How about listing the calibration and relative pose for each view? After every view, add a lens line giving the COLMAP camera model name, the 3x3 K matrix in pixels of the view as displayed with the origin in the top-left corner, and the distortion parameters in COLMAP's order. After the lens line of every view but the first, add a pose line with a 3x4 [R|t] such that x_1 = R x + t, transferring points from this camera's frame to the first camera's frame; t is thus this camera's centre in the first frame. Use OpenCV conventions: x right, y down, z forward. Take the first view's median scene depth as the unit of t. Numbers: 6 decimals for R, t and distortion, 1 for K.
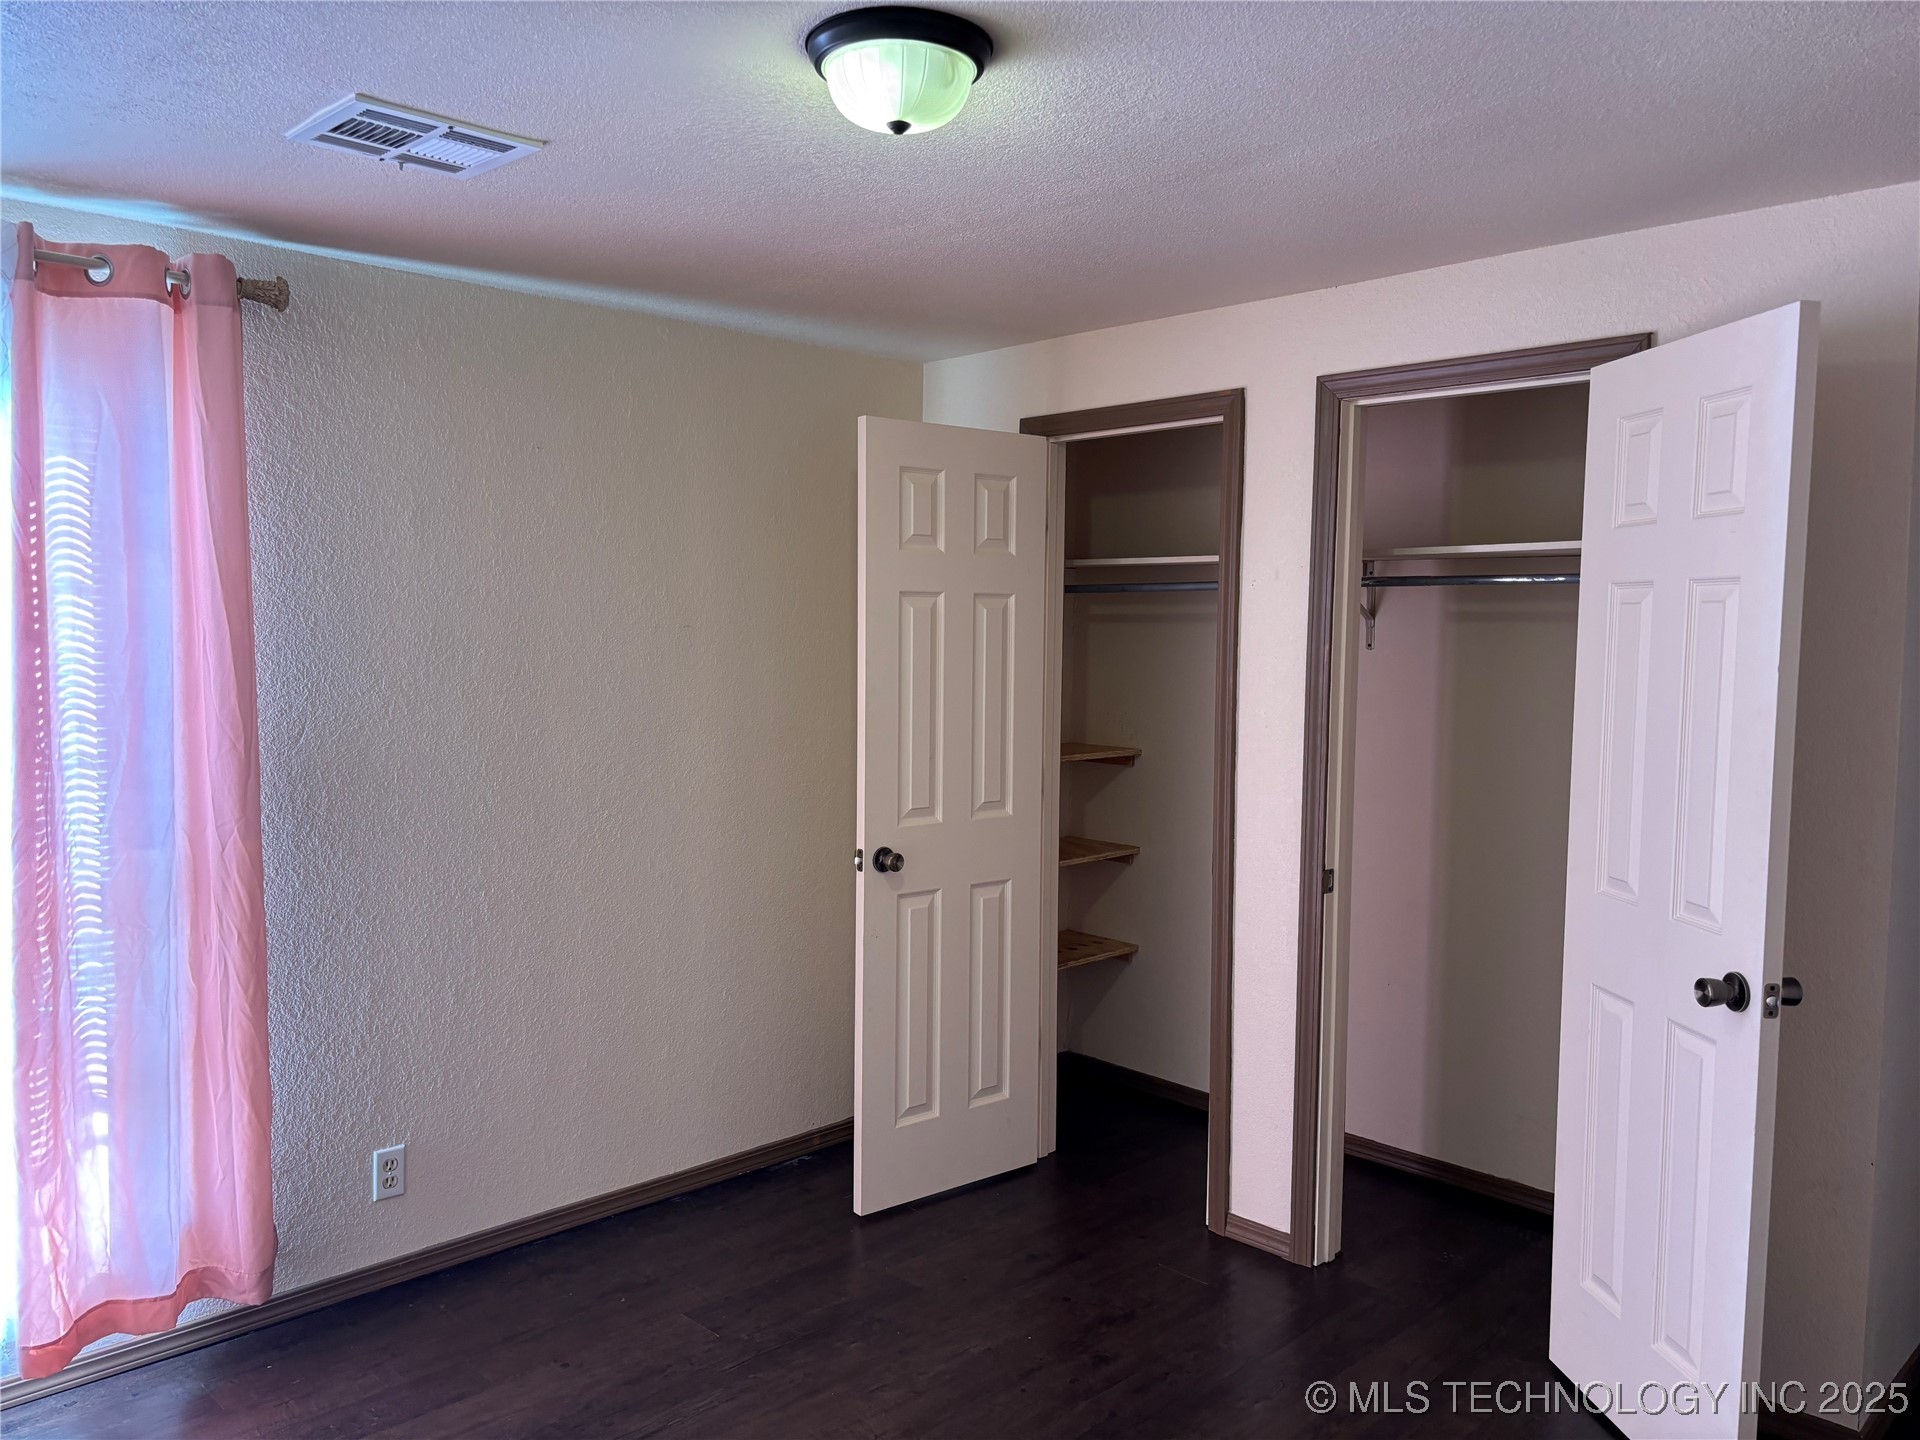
lens RADIAL K [[1450.5, 0, 958.3], [0, 1450.5, 734.4], [0, 0, 1]] dist [0.037734, -0.028770]
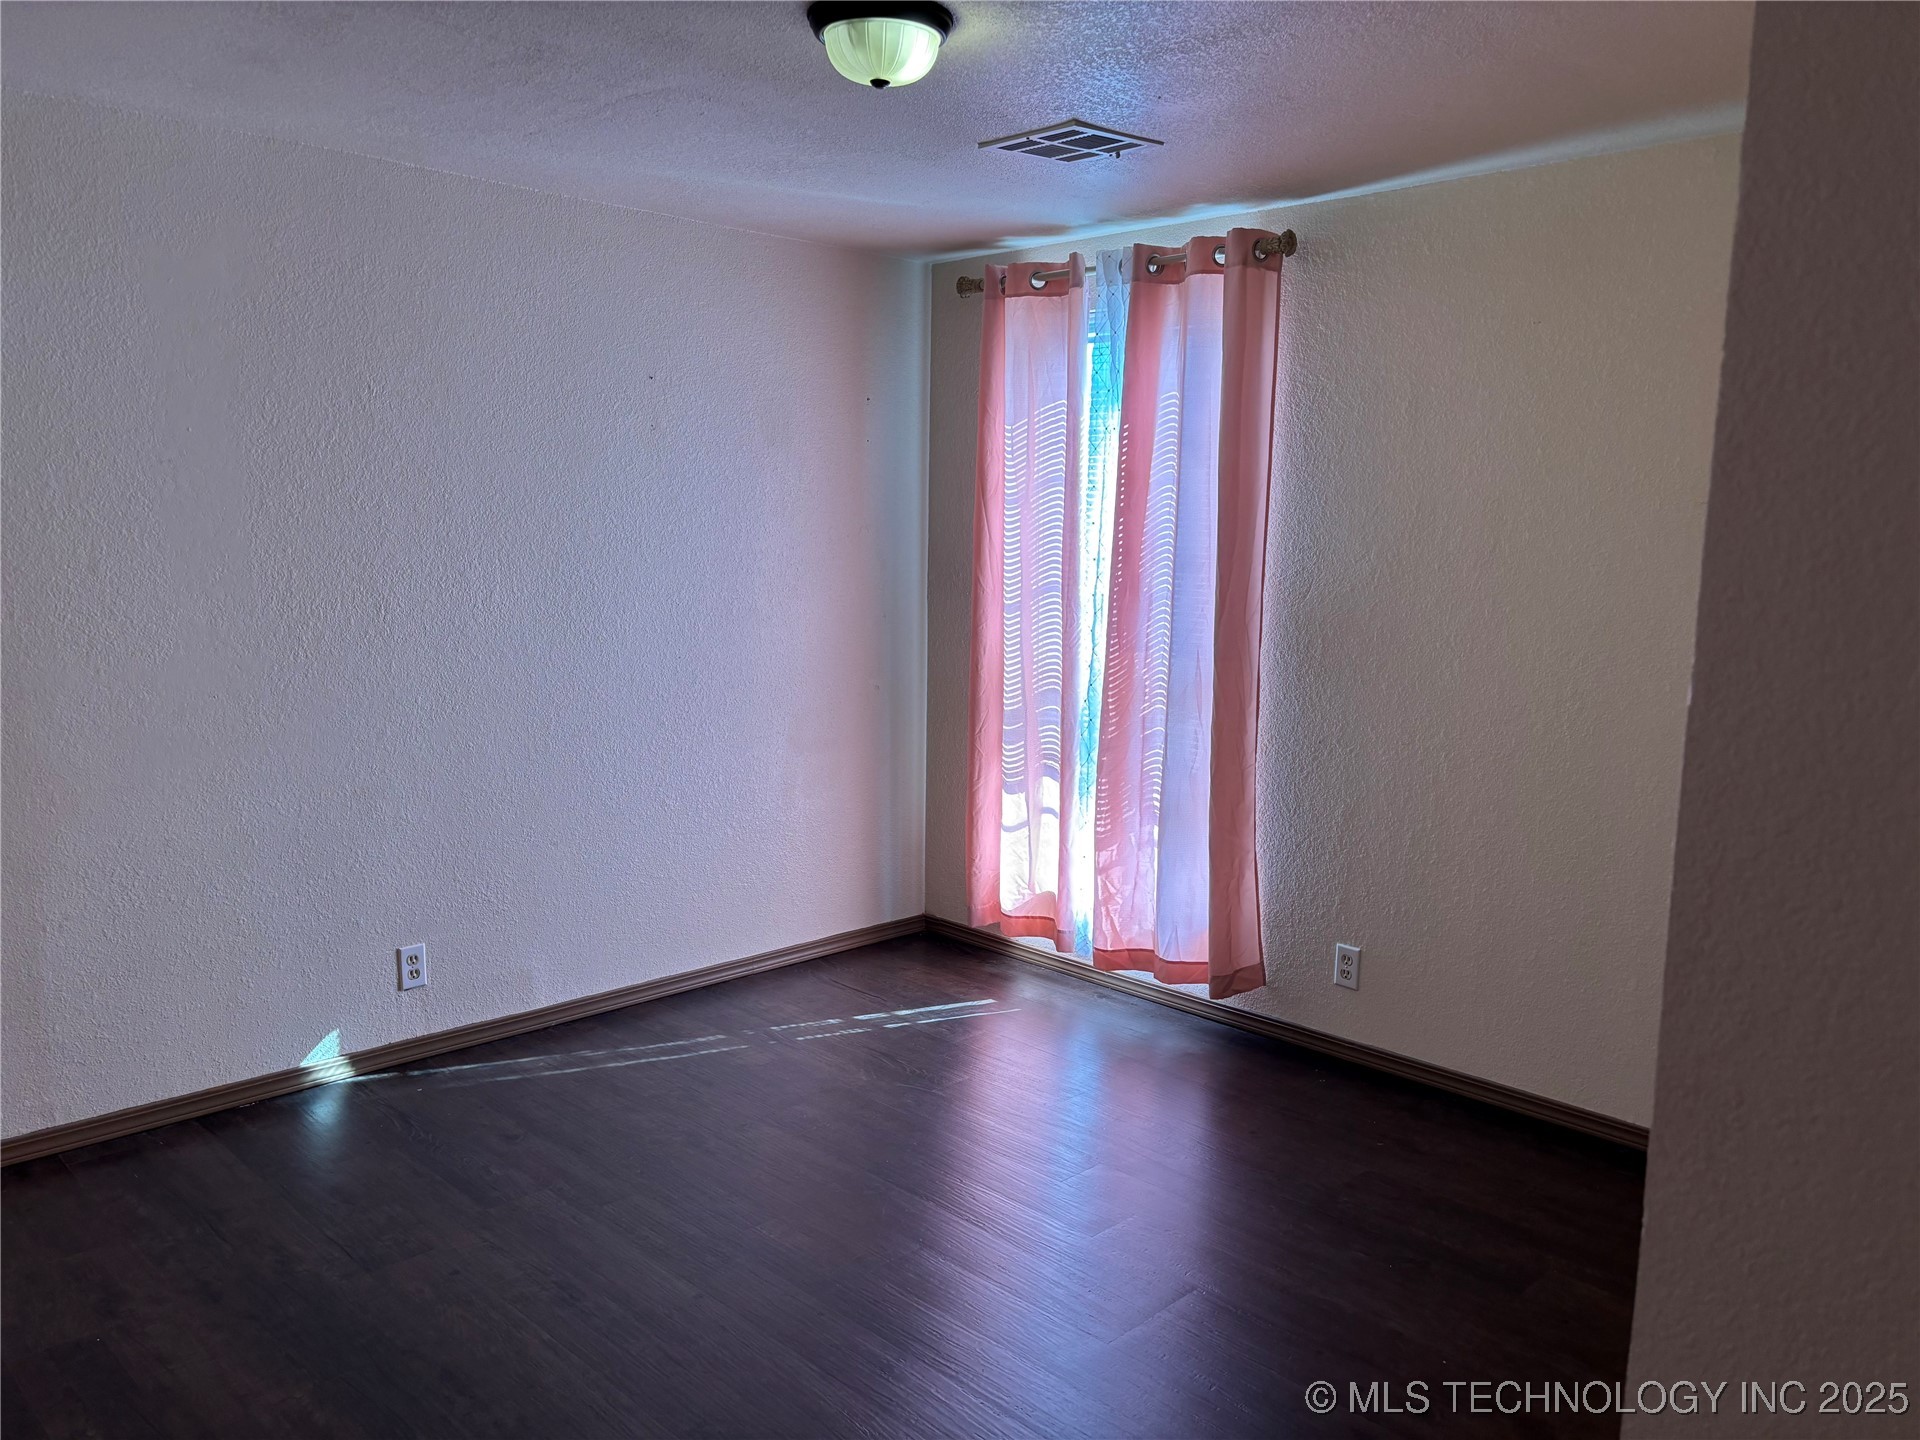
lens RADIAL K [[1450.5, 0, 956.2], [0, 1450.5, 713.6], [0, 0, 1]] dist [0.037734, -0.028770]
pose [[0.013230, 0.128750, -0.991589, 0.763719], [-0.089740, 0.987827, 0.127064, -0.026511], [0.995877, 0.087304, 0.024623, 0.639010]]
